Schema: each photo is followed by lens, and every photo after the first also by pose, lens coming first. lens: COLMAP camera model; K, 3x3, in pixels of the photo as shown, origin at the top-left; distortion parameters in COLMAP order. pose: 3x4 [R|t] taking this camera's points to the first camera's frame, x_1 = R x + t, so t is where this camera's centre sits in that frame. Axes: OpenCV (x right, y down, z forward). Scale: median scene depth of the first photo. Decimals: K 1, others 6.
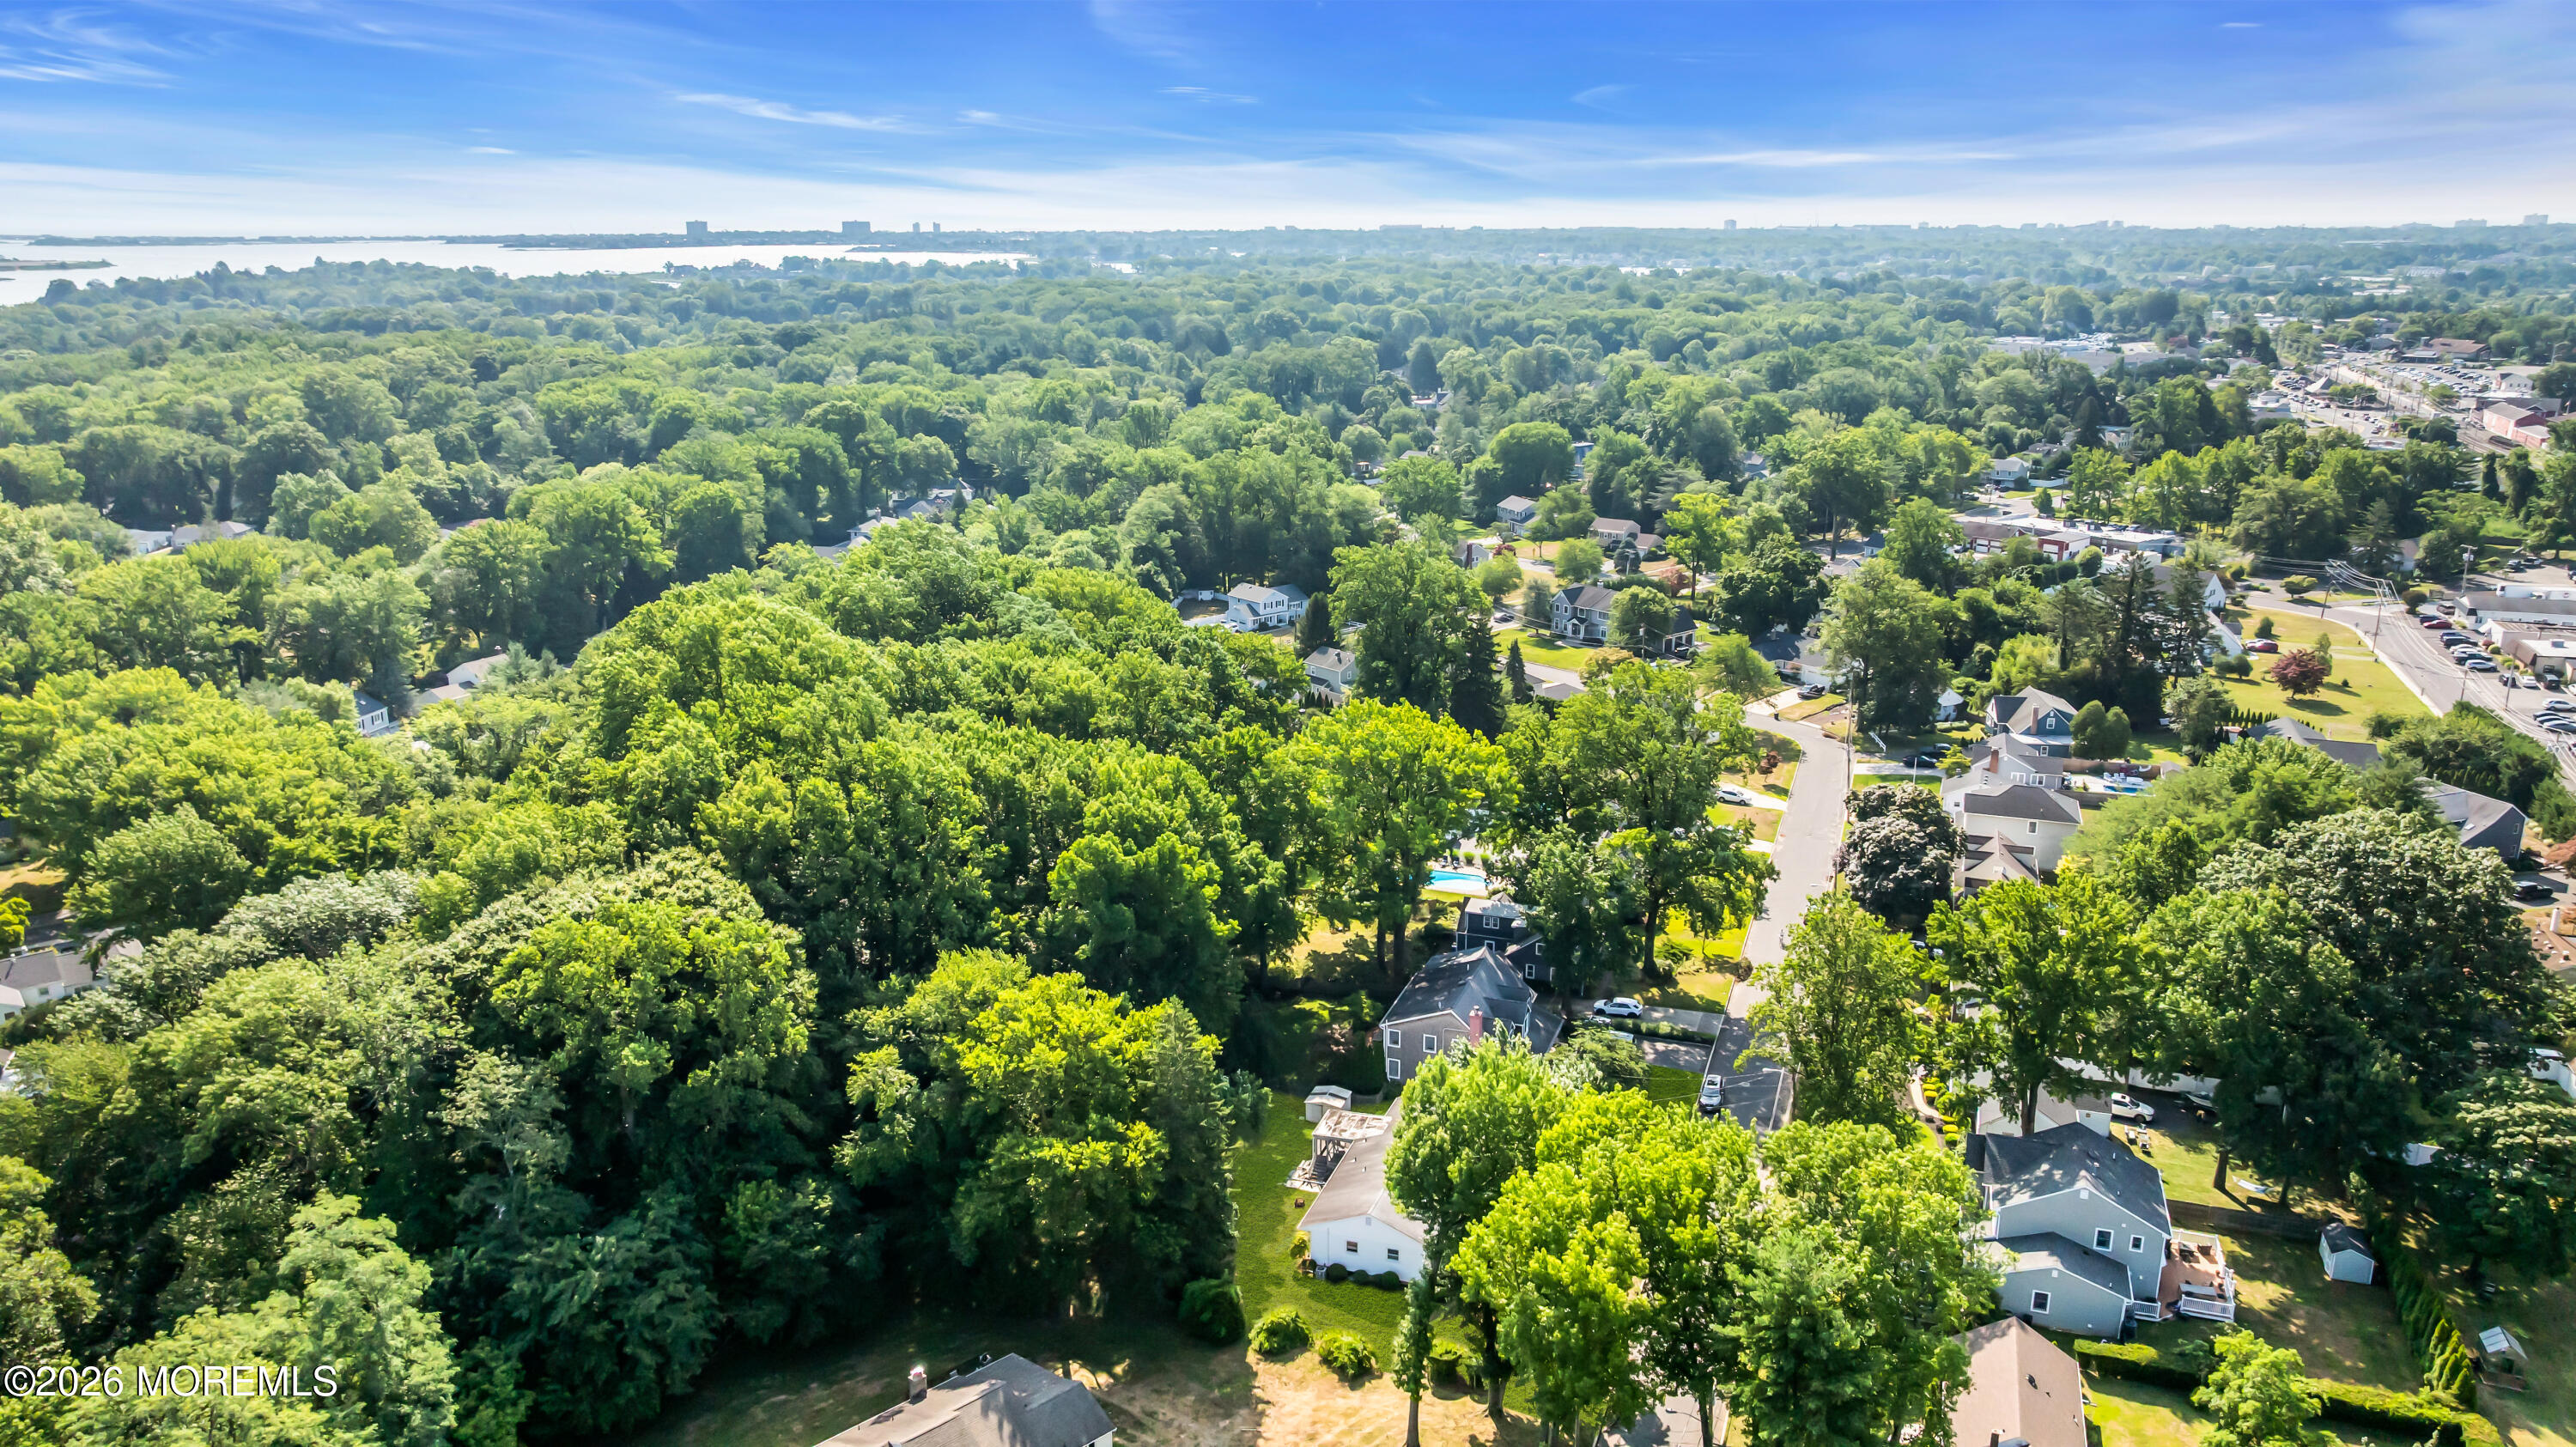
lens RADIAL K [[1826.2, 0, 1288.0], [0, 1826.2, 723.5], [0, 0, 1]] dist [-0.027529, 0.032575]
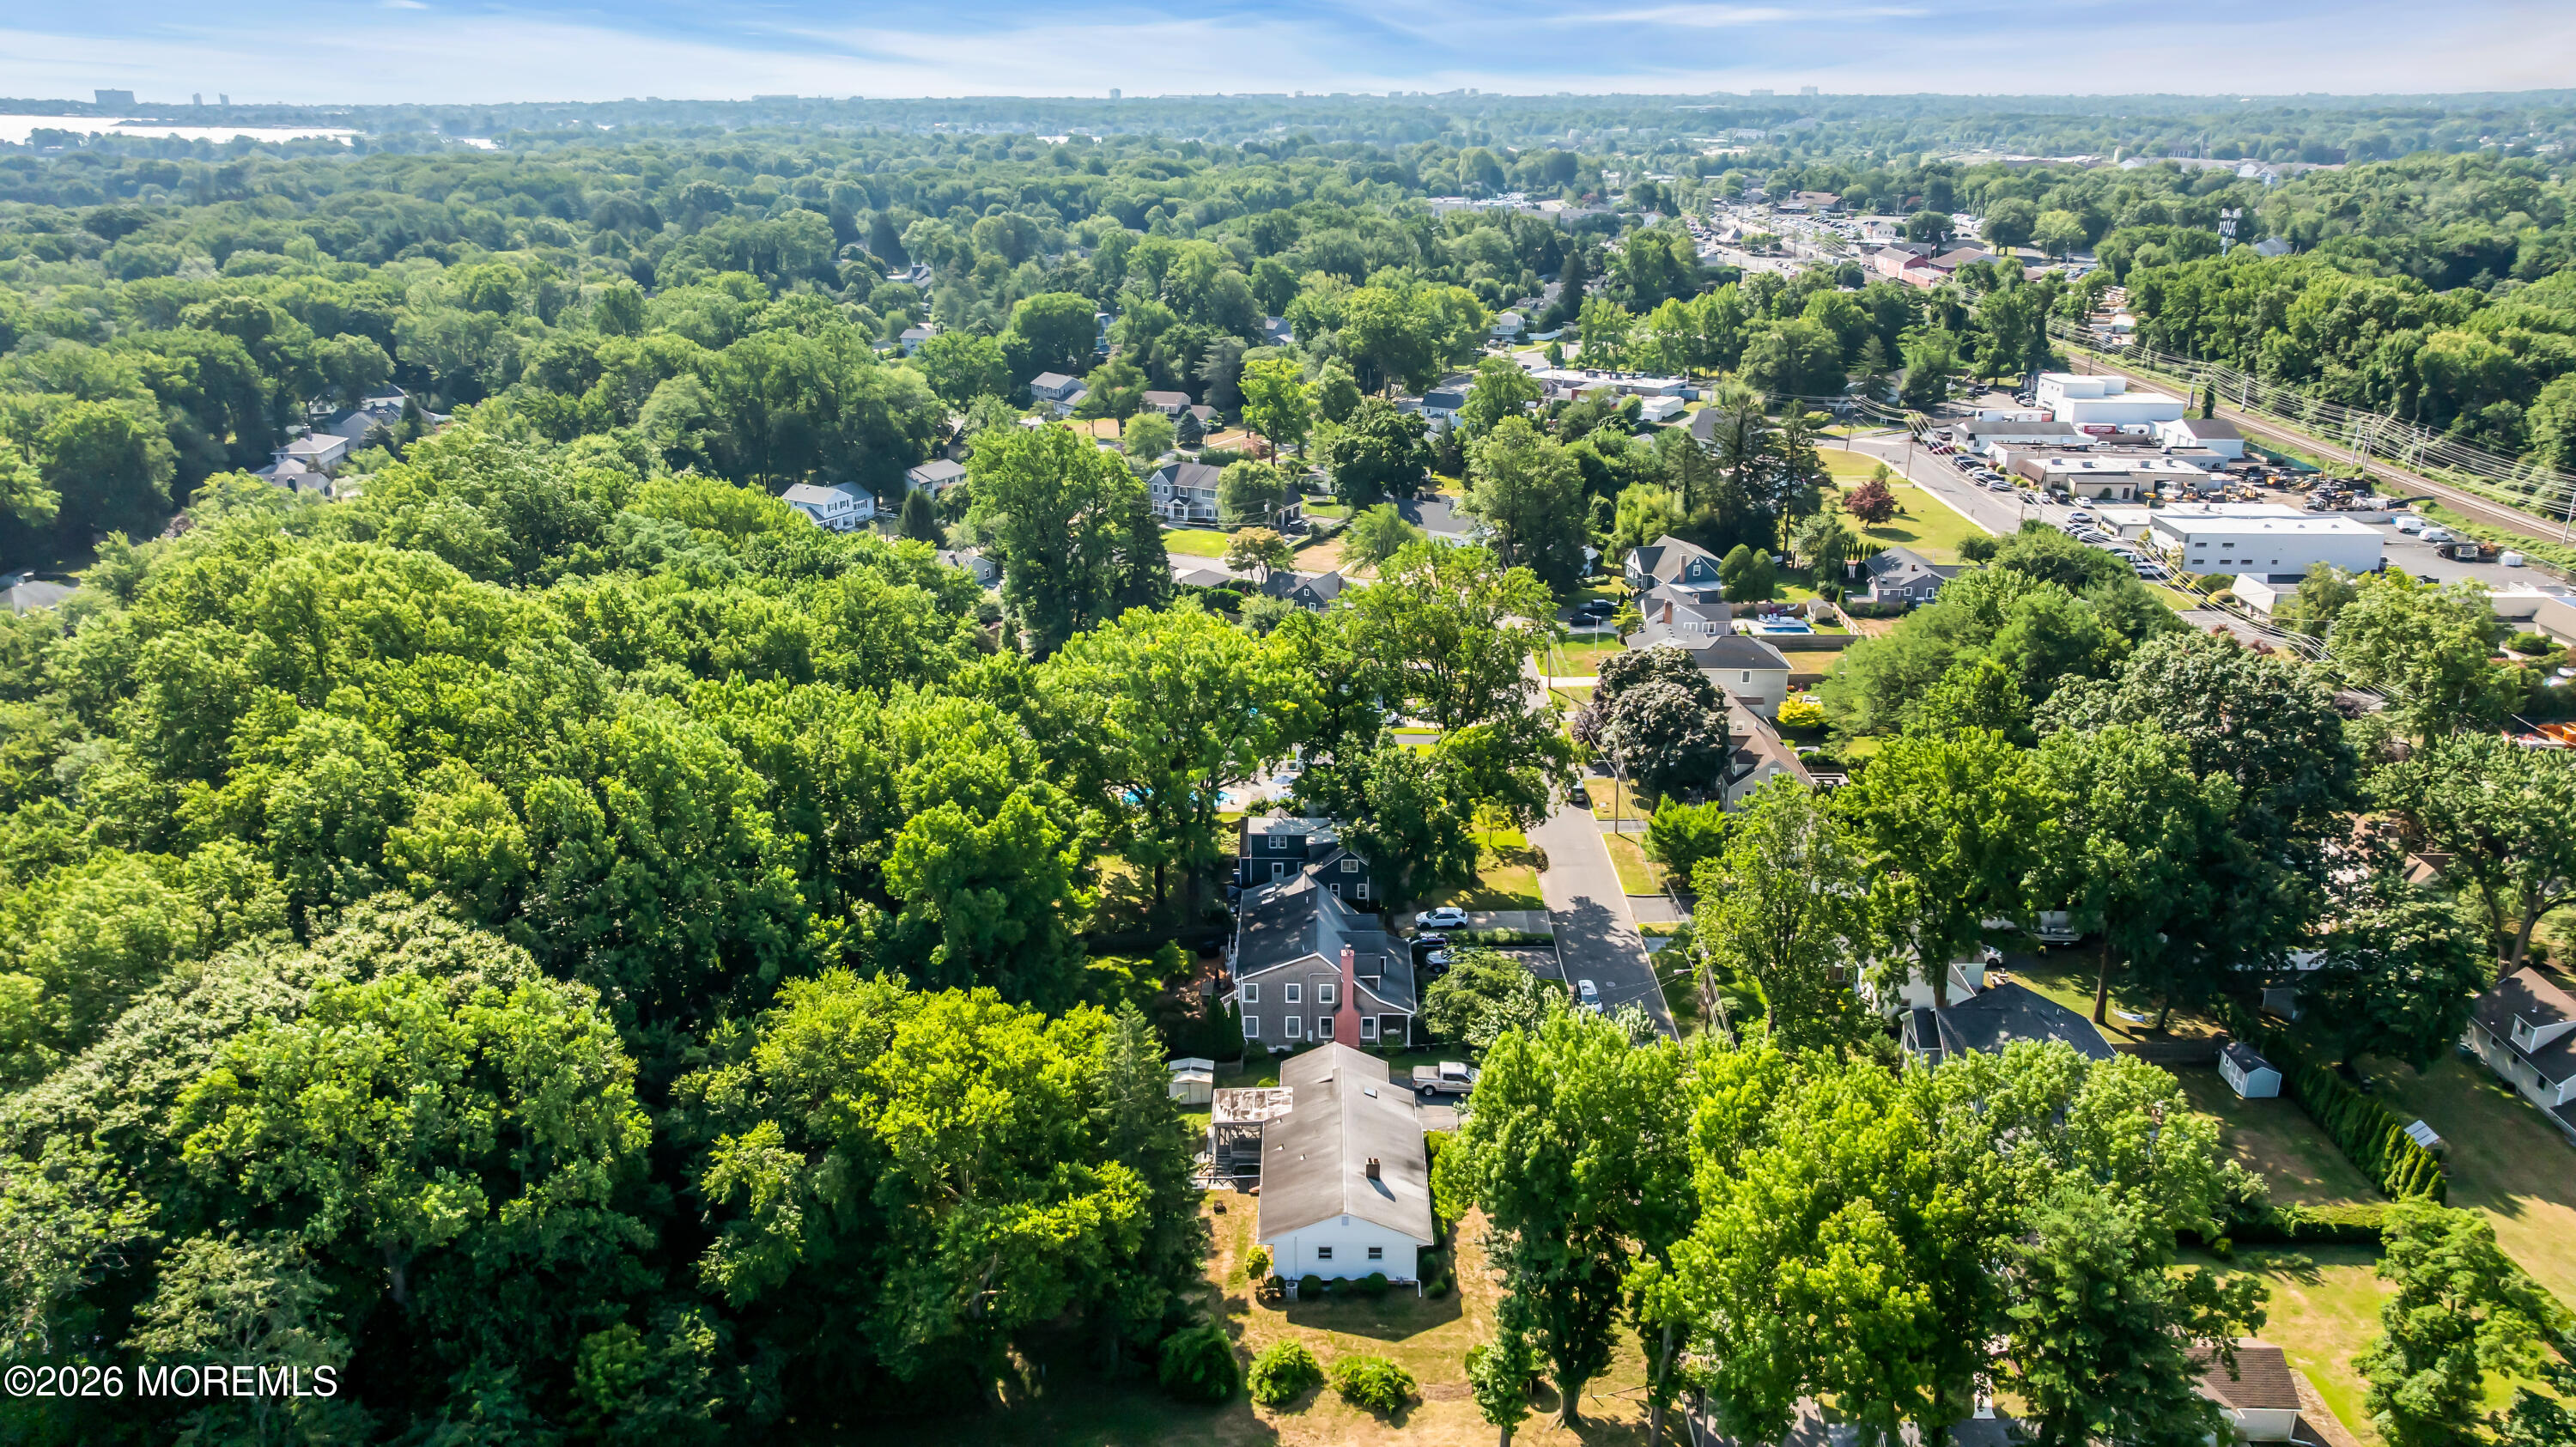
lens RADIAL K [[1826.2, 0, 1288.0], [0, 1826.2, 723.5], [0, 0, 1]] dist [-0.027529, 0.032575]
pose [[0.946276, -0.105502, 0.305664, -0.155964], [0.085537, 0.993275, 0.078029, -0.019445], [-0.311841, -0.047692, 0.948937, 0.150302]]
